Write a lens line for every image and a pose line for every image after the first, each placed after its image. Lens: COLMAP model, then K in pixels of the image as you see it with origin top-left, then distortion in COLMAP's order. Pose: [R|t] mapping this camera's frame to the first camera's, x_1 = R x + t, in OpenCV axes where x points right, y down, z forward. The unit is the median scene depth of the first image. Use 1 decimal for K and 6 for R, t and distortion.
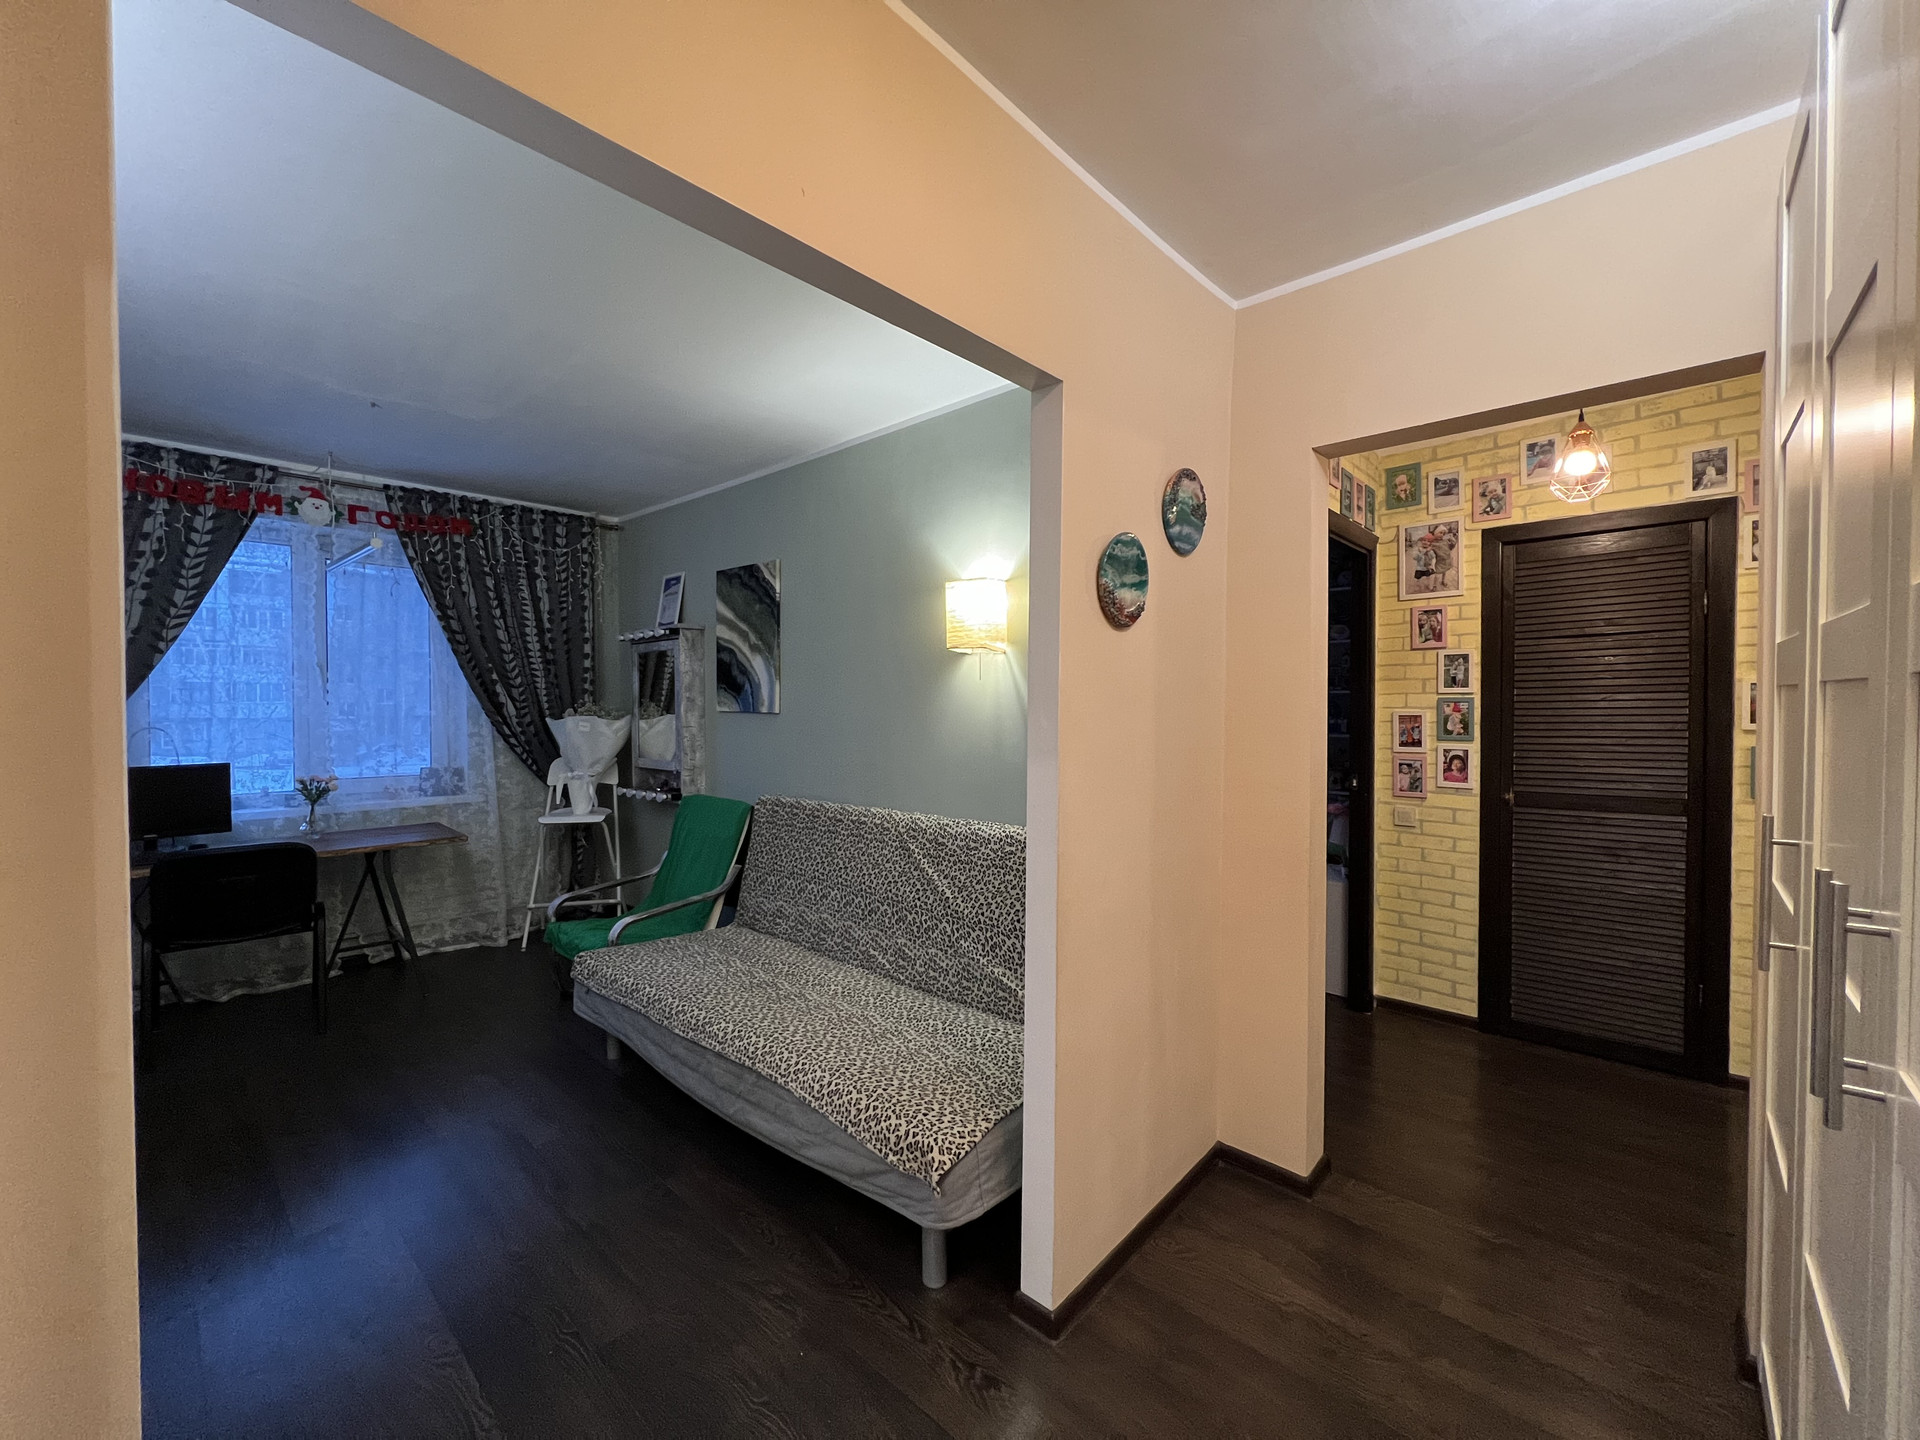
lens RADIAL K [[769.2, 0, 957.4], [0, 769.2, 712.5], [0, 0, 1]] dist [-0.003048, 0.001065]
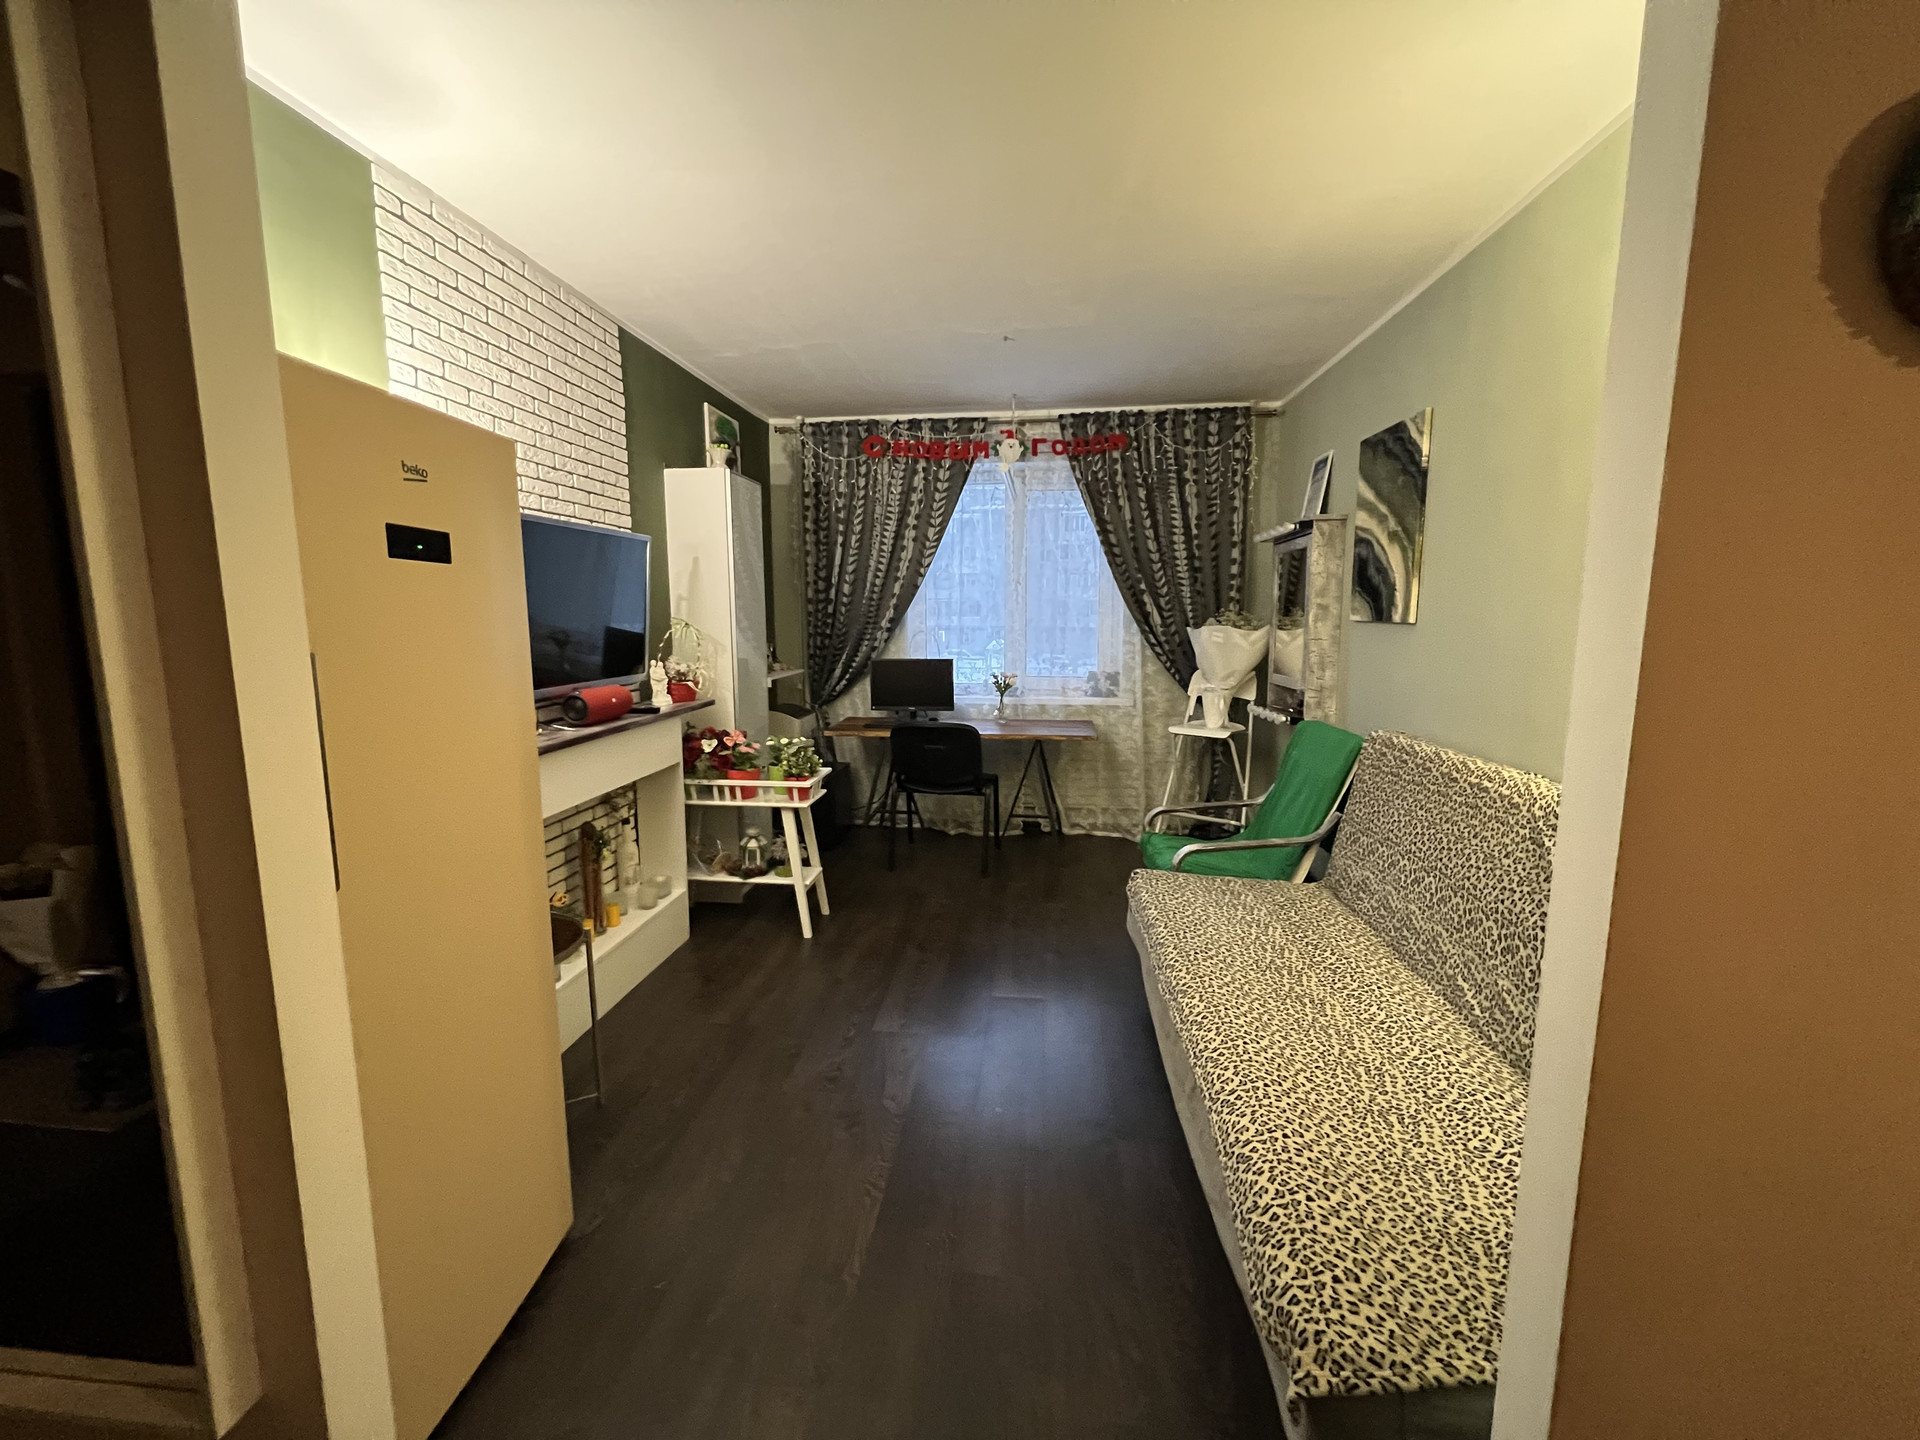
lens RADIAL K [[769.2, 0, 962.6], [0, 769.2, 713.8], [0, 0, 1]] dist [-0.003048, 0.001065]
pose [[0.593972, 0.099353, -0.798327, 0.108146], [-0.007697, 0.993001, 0.117854, 0.003521], [0.804449, -0.063857, 0.590580, 0.207556]]
